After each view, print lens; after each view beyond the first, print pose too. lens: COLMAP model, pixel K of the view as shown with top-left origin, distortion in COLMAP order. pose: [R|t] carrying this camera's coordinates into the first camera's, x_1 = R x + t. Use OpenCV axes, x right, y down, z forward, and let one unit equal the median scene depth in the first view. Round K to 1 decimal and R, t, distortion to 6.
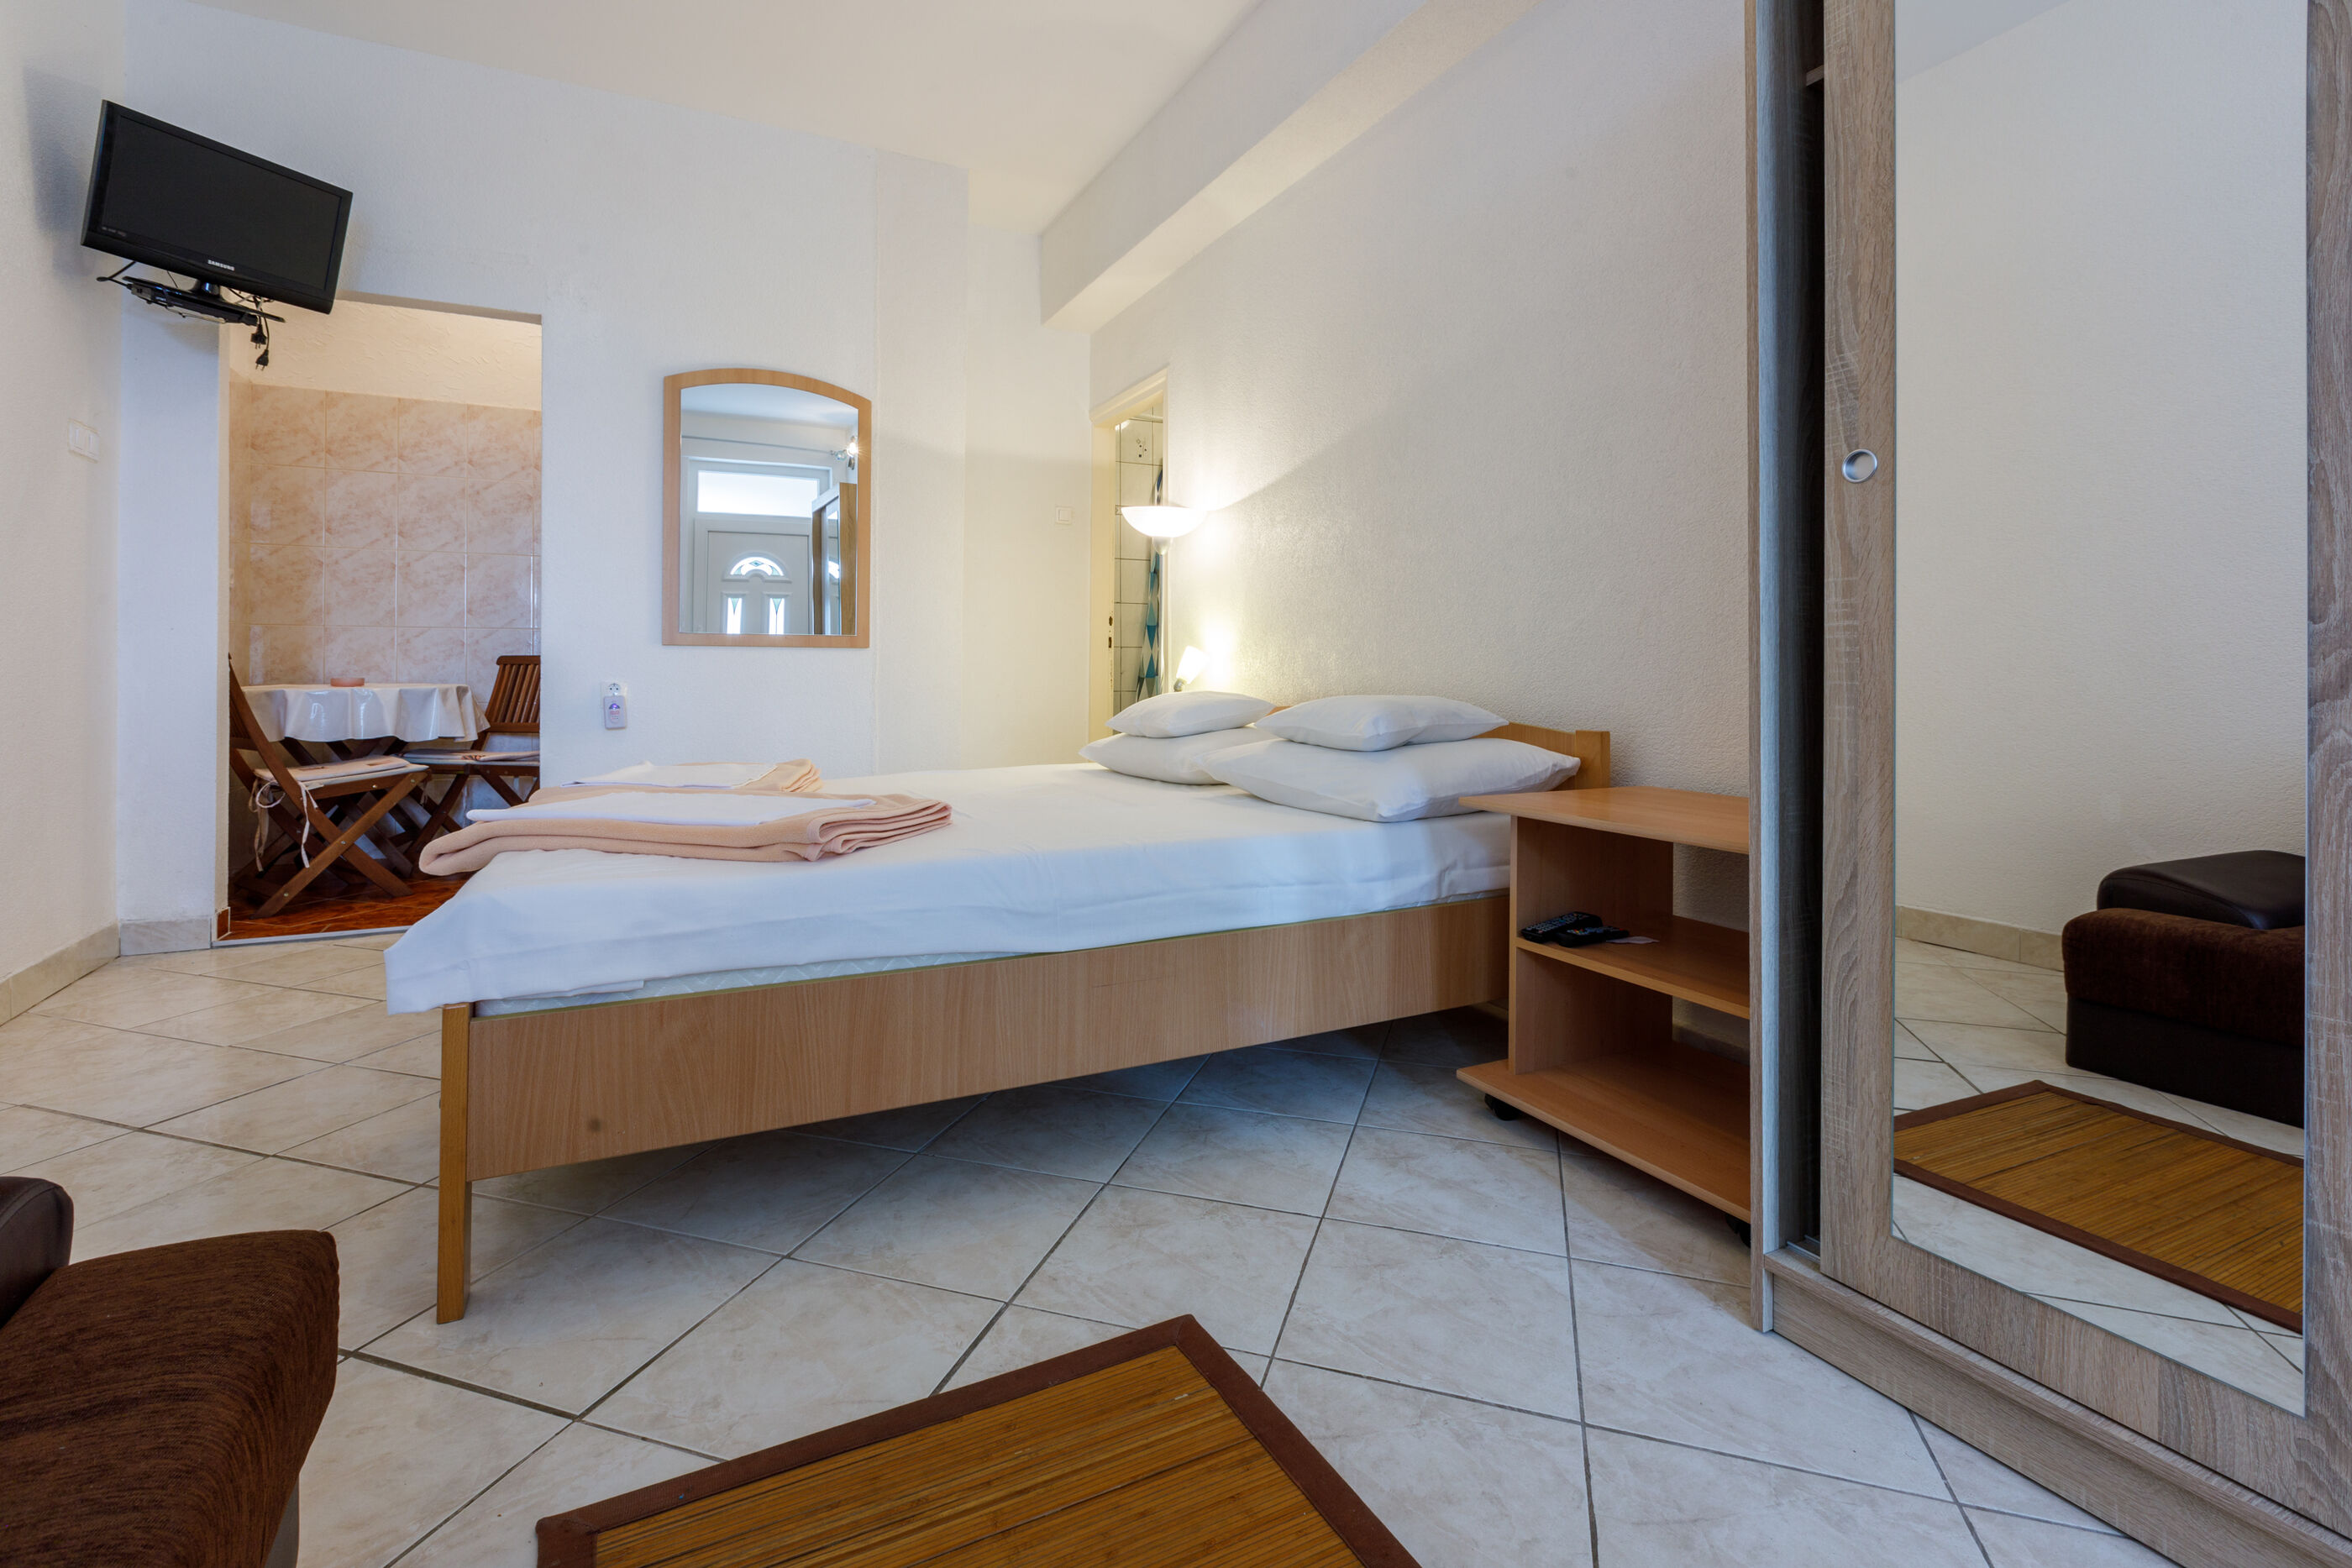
lens RADIAL K [[1059.5, 0, 1174.8], [0, 1059.5, 665.5], [0, 0, 1]] dist [-0.000653, -0.000099]
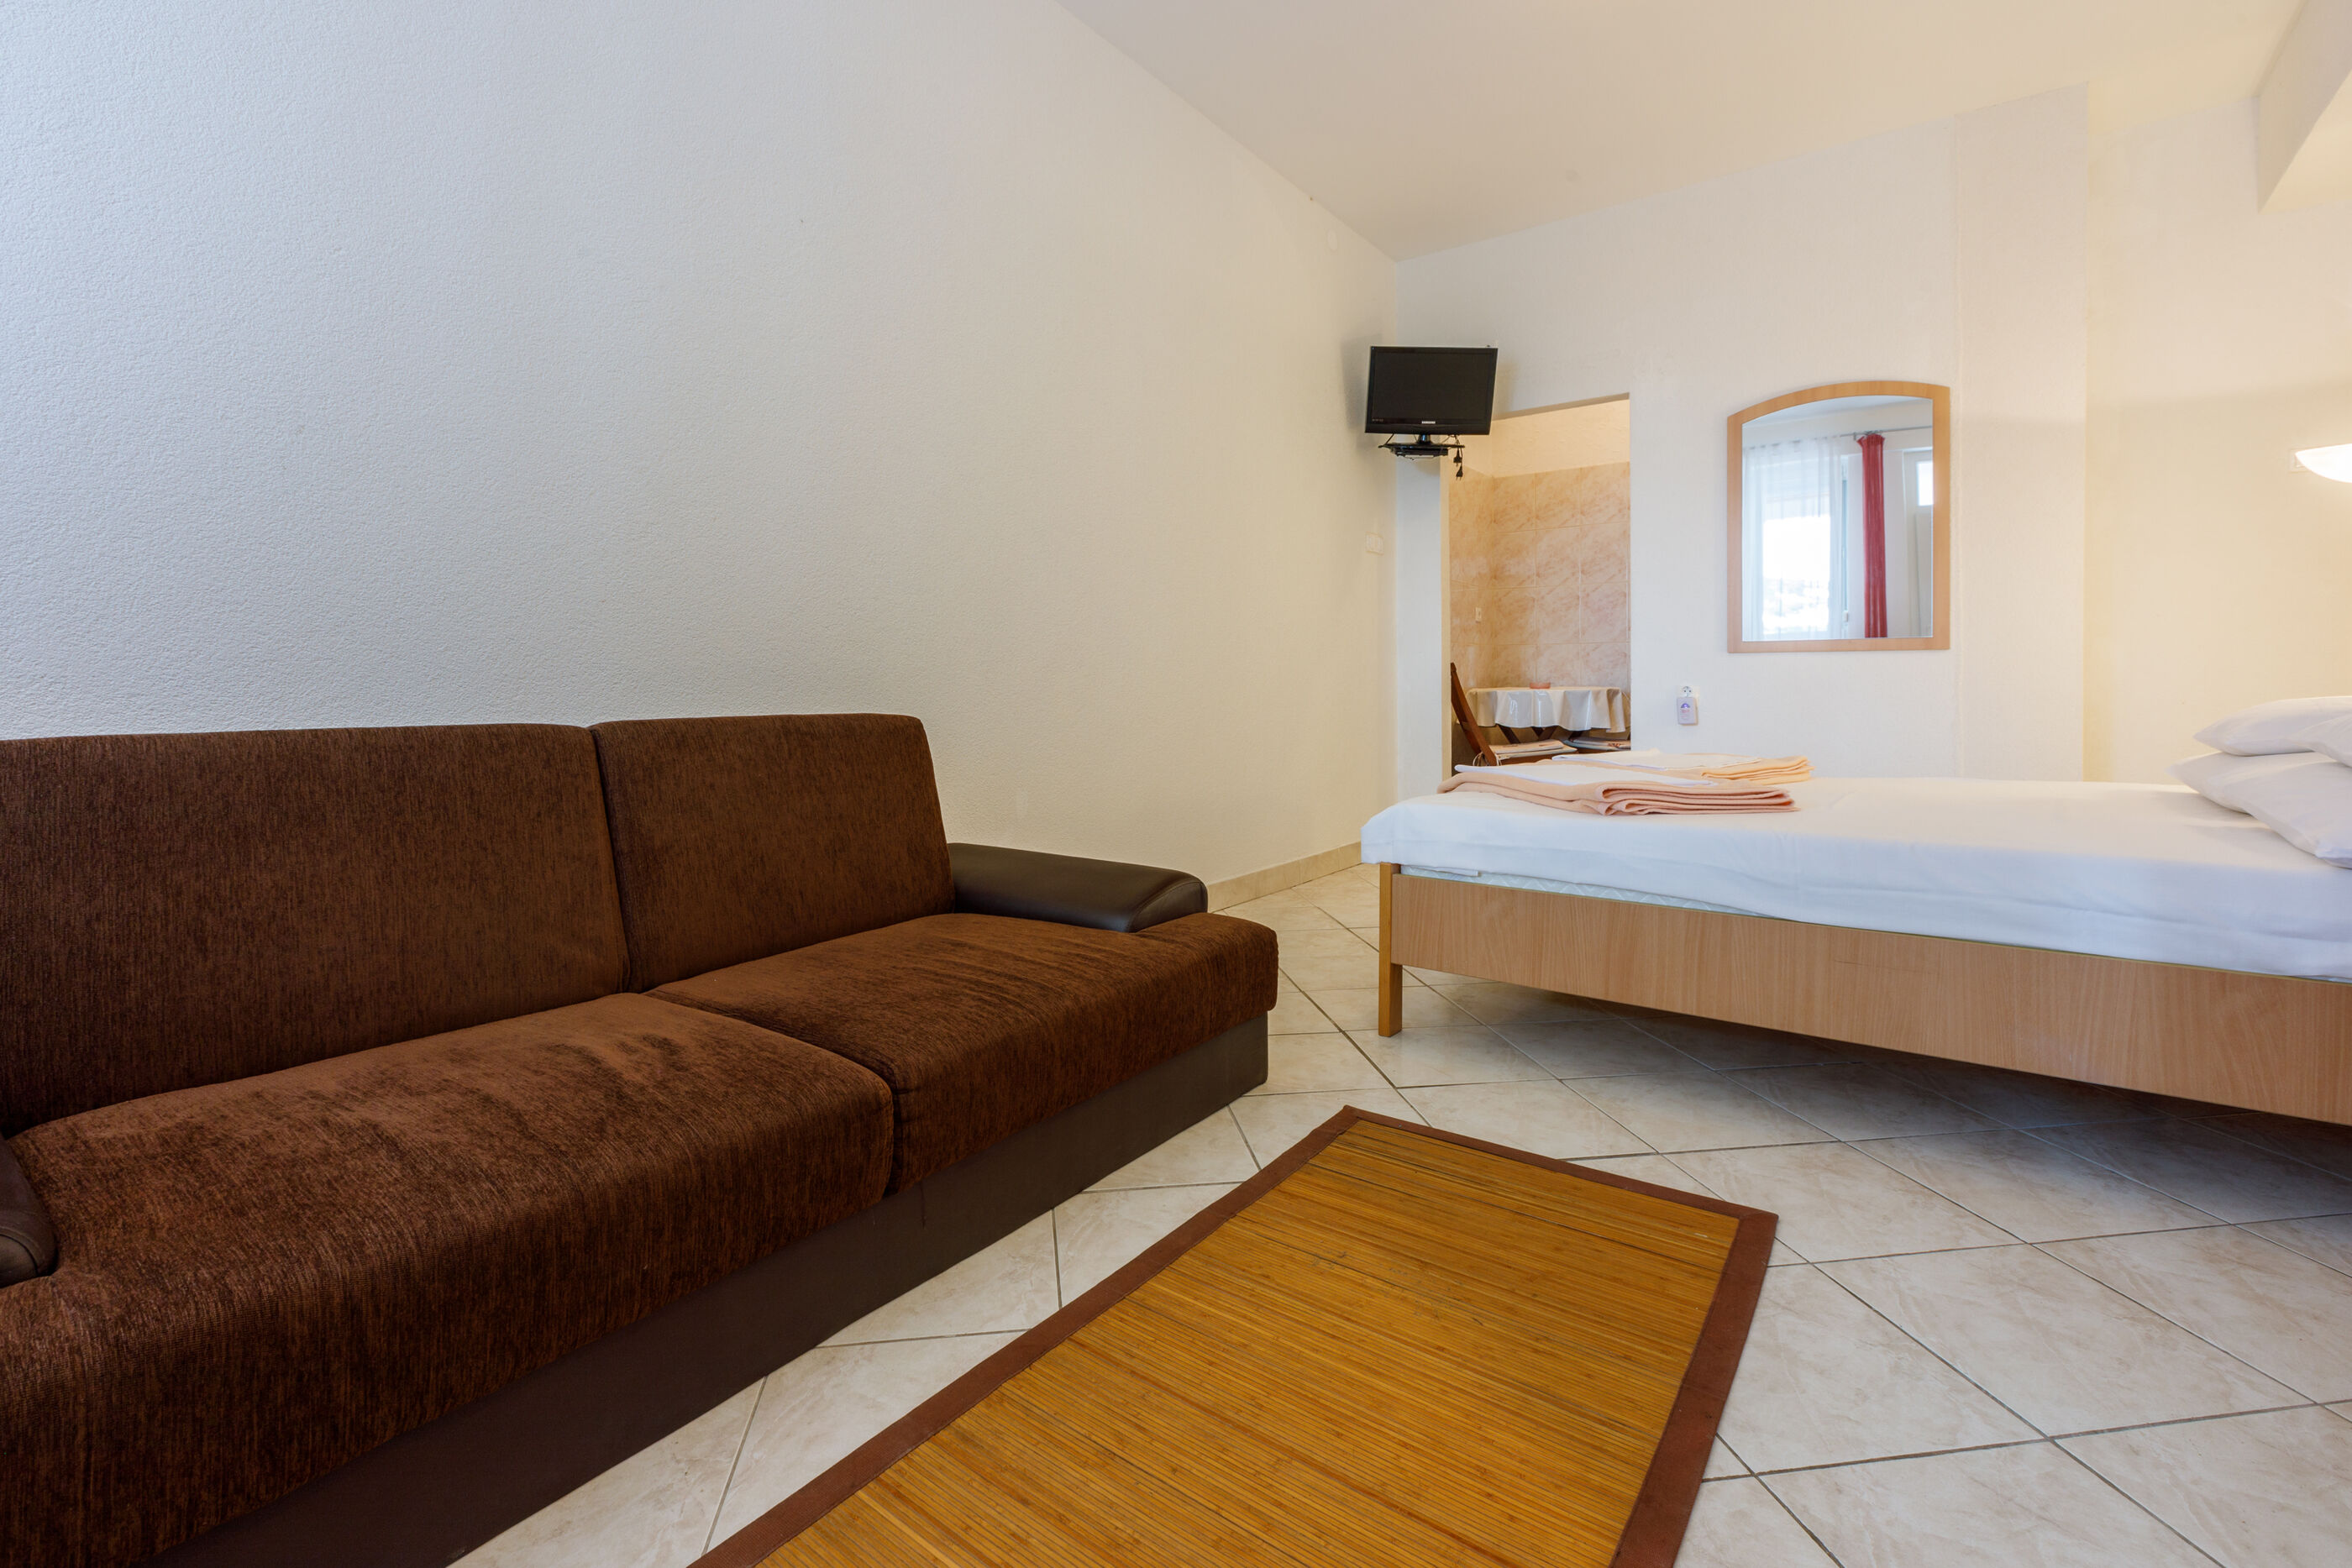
lens RADIAL K [[1070.4, 0, 1171.9], [0, 1070.4, 677.5], [0, 0, 1]] dist [-0.003313, -0.000758]
pose [[0.445058, -0.008247, -0.895464, 0.382599], [0.014213, 0.999897, -0.002145, 0.001398], [0.895389, -0.011772, 0.445129, -0.065232]]
